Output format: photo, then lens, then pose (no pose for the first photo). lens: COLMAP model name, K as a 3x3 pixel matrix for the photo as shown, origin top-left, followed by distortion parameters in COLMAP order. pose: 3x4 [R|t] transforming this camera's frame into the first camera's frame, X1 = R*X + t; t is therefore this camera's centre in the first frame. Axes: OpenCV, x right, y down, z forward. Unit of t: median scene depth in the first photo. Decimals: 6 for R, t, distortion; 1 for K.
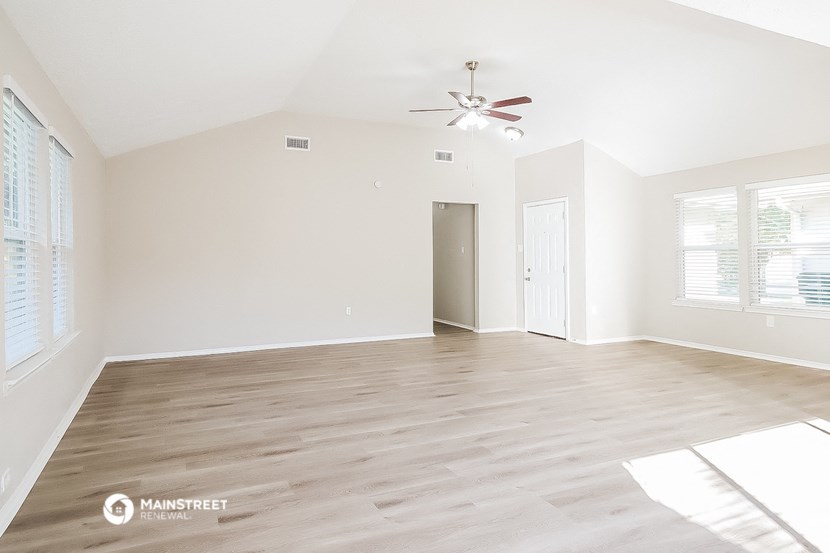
lens RADIAL K [[515.6, 0, 414.4], [0, 515.6, 253.9], [0, 0, 1]] dist [0.001770, 0.001405]
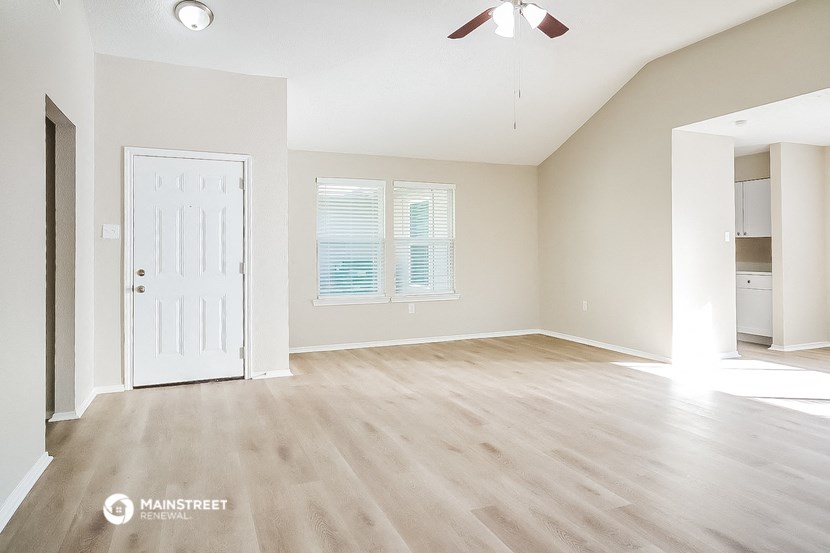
lens RADIAL K [[515.6, 0, 414.4], [0, 515.6, 253.9], [0, 0, 1]] dist [0.001770, 0.001405]
pose [[0.033870, 0.003447, 0.999420, -0.321969], [-0.004965, 0.999982, -0.003281, 0.012555], [-0.999414, -0.004851, 0.033886, 0.725971]]
